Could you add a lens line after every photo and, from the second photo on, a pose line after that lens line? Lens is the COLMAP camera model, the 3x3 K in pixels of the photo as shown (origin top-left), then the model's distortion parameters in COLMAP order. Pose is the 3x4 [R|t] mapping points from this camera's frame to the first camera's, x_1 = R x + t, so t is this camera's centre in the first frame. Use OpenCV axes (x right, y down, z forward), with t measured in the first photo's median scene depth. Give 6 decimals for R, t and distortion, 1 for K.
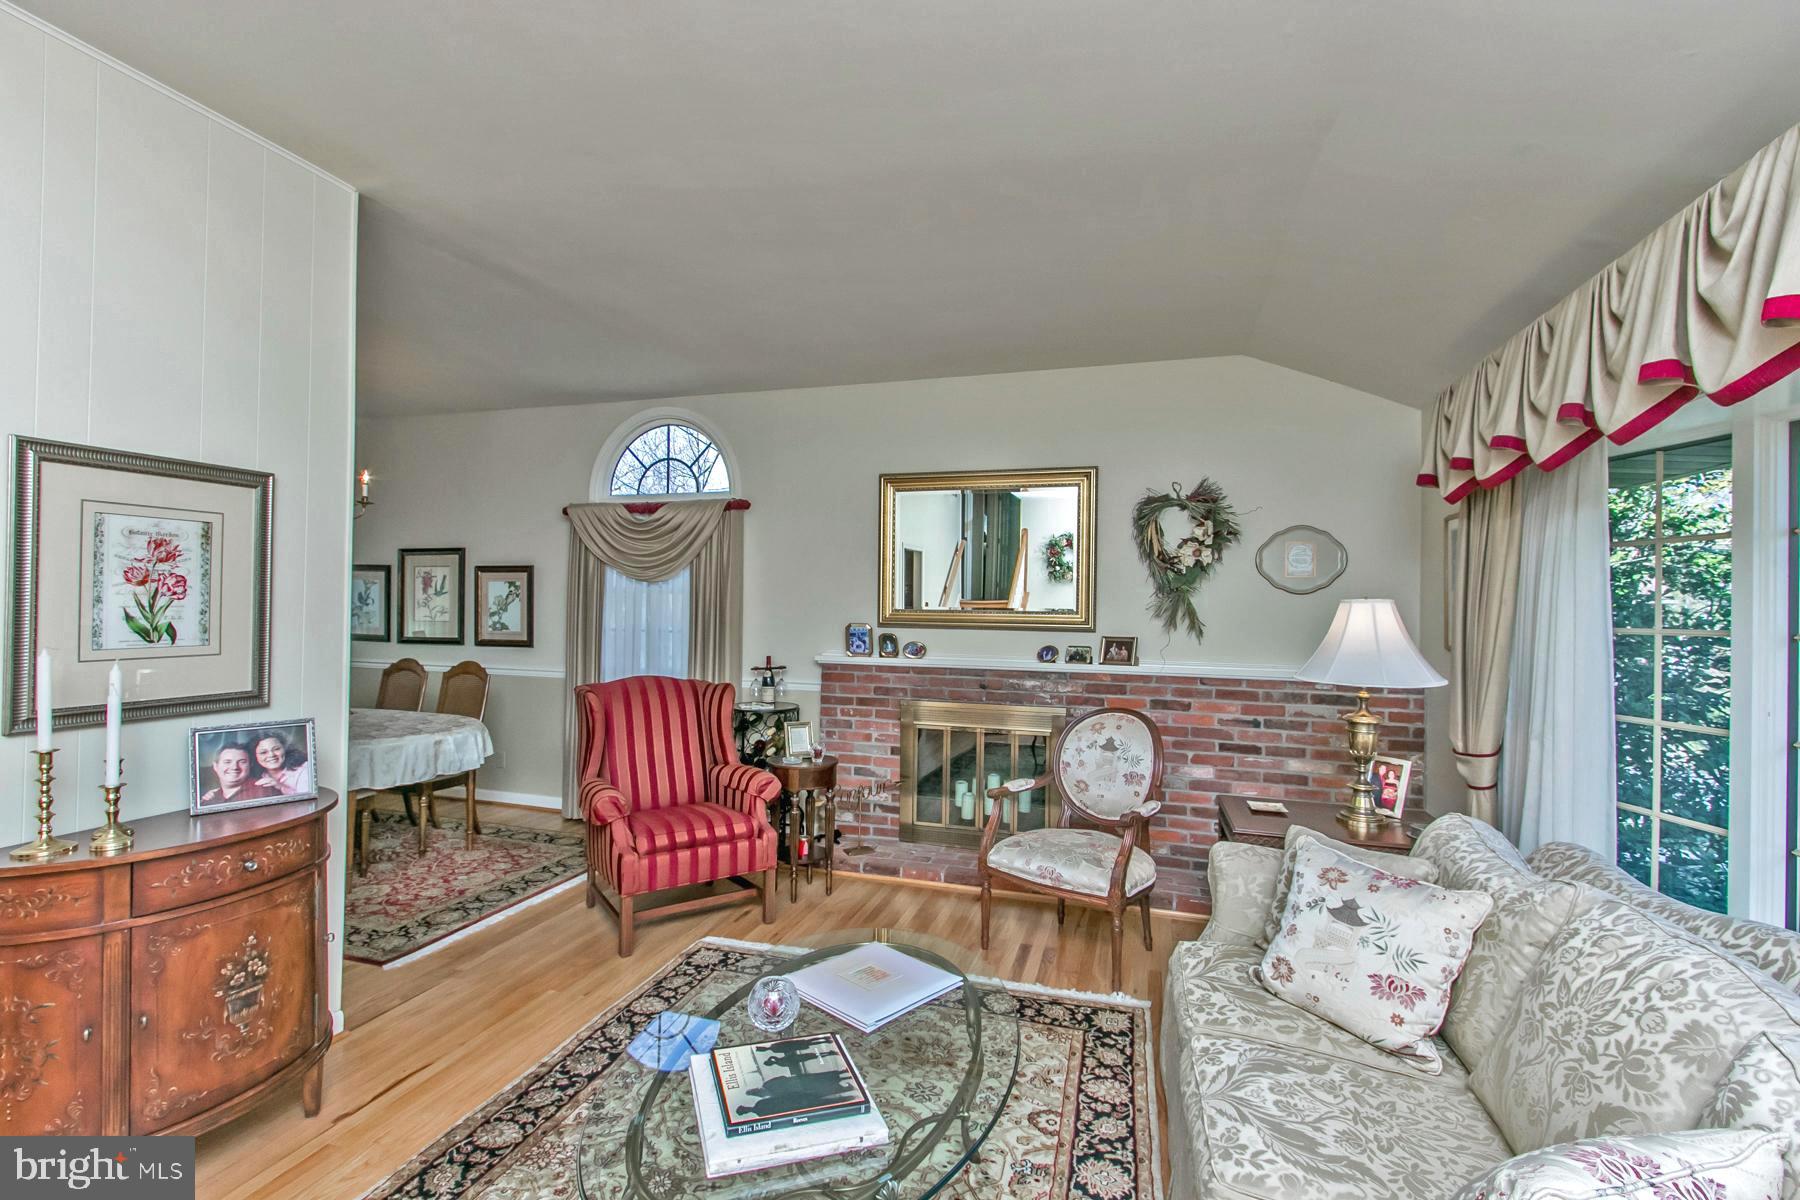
lens RADIAL K [[819.4, 0, 885.4], [0, 819.4, 601.9], [0, 0, 1]] dist [0.004061, -0.000570]
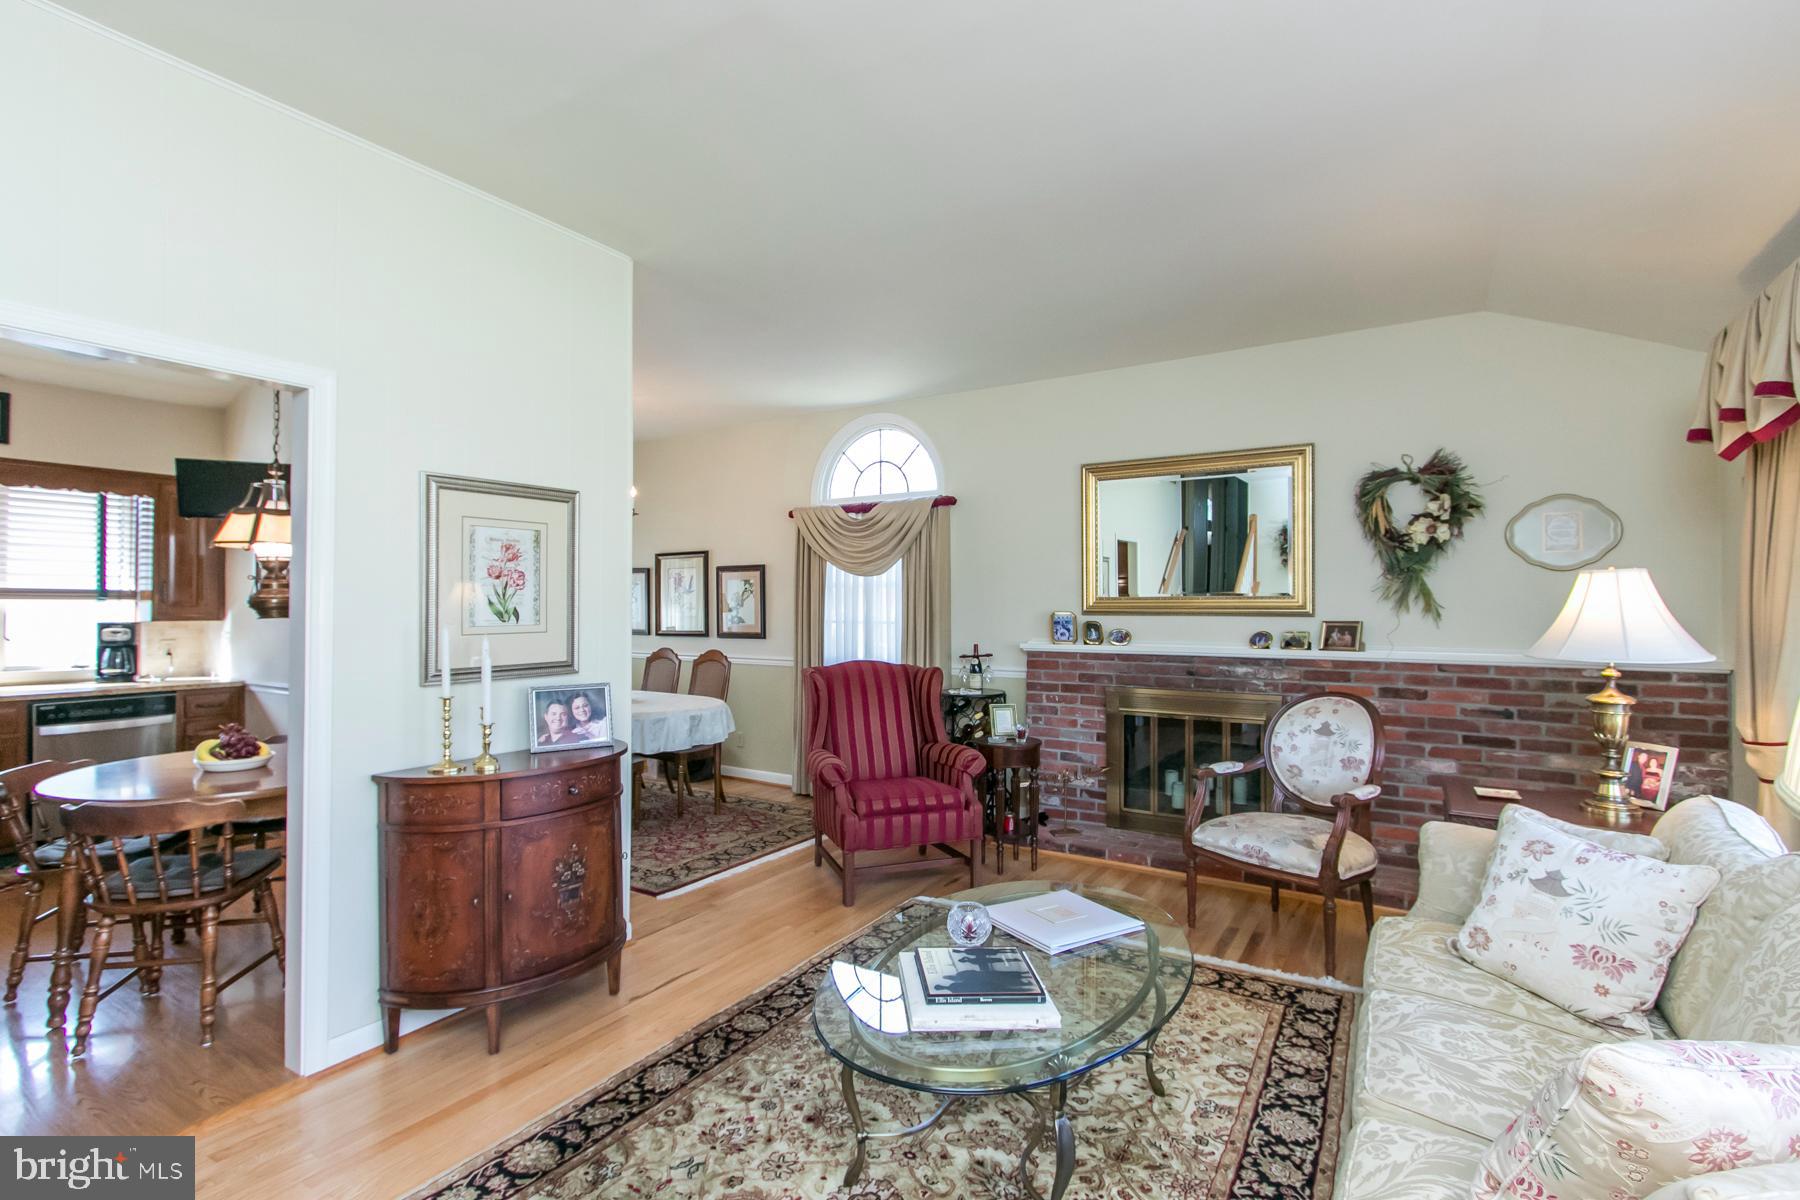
lens RADIAL K [[844.0, 0, 886.7], [0, 844.0, 599.2], [0, 0, 1]] dist [0.003764, -0.000359]
pose [[0.966685, -0.016784, -0.255420, 0.034168], [0.015873, 0.999858, -0.005627, 0.018473], [0.255478, 0.001385, 0.966814, -0.100689]]
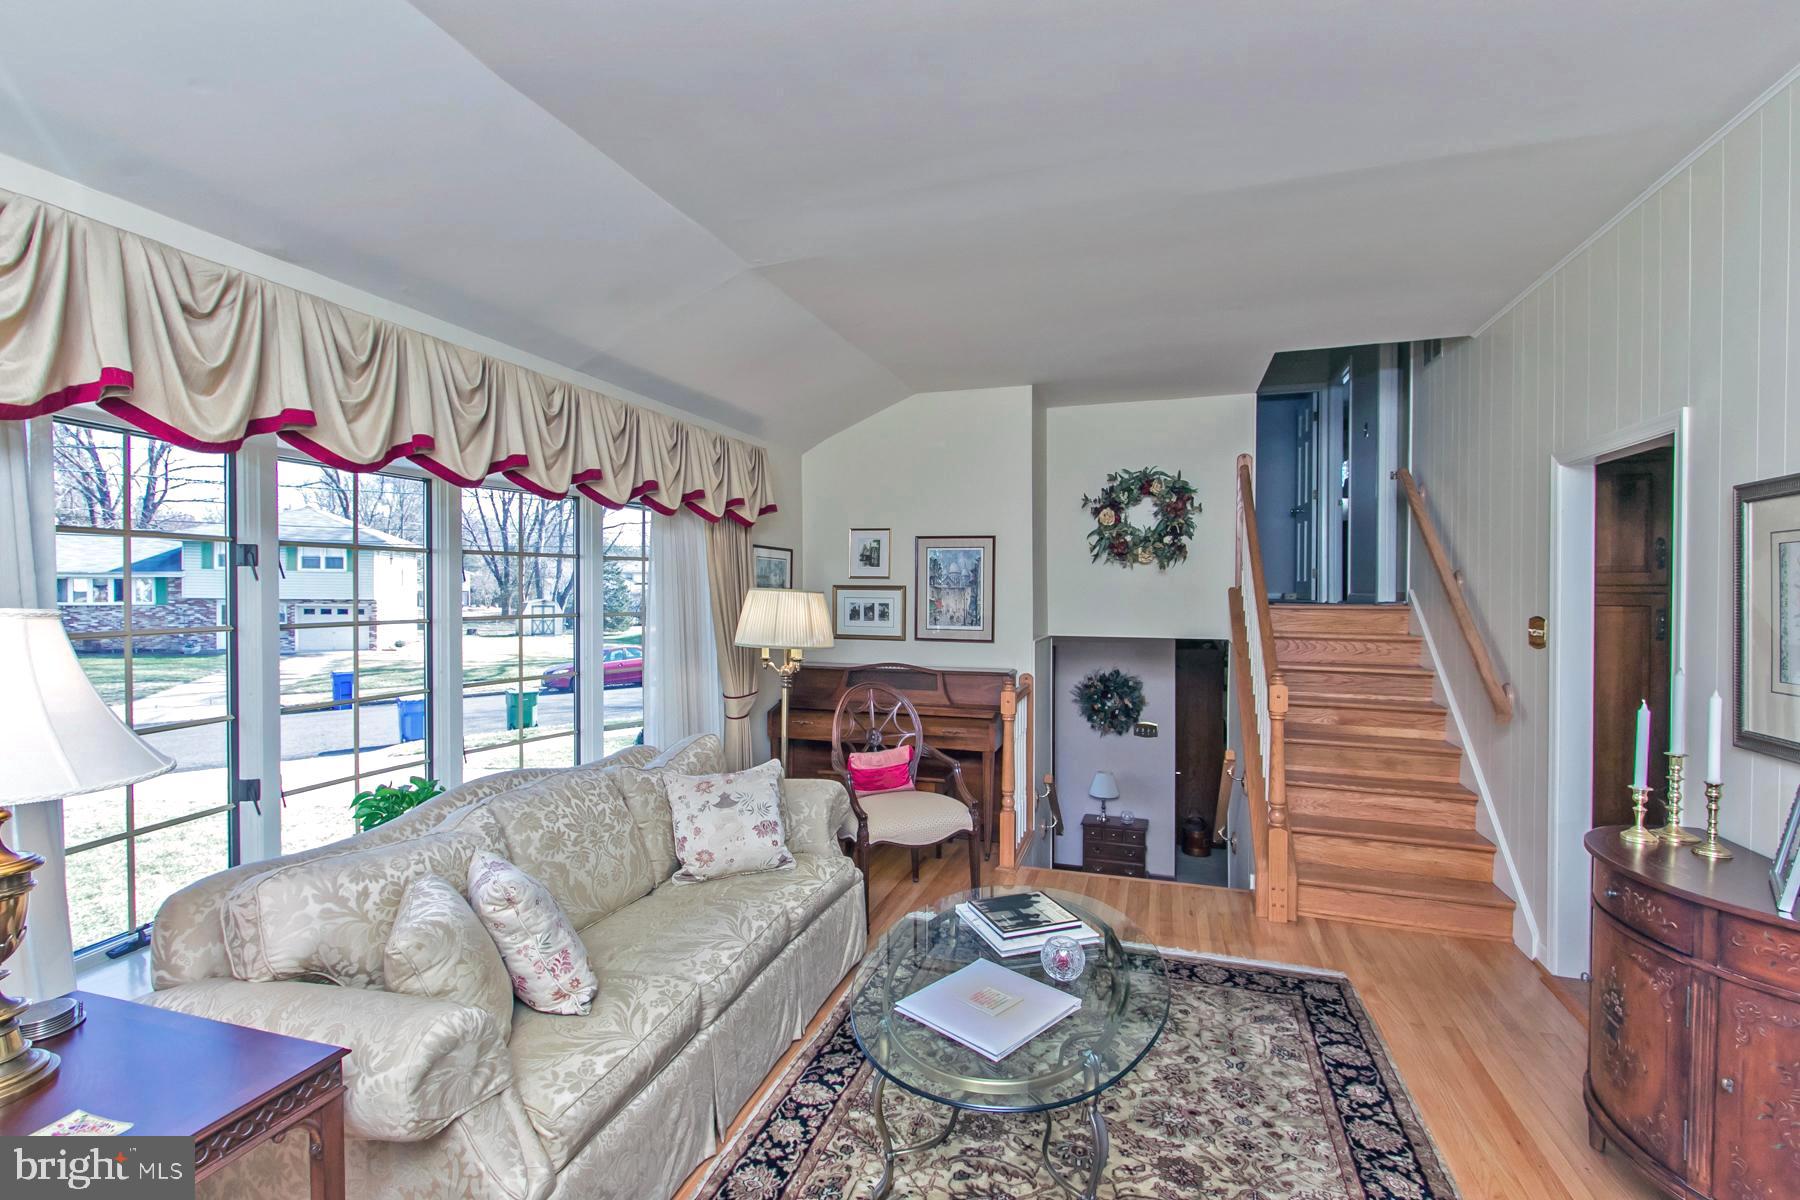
lens RADIAL K [[819.4, 0, 885.4], [0, 819.4, 601.9], [0, 0, 1]] dist [0.004061, -0.000570]
pose [[-0.999672, -0.015669, 0.020262, 0.055468], [-0.015509, 0.999847, 0.008045, -0.015351], [-0.020385, 0.007728, -0.999762, 1.178966]]
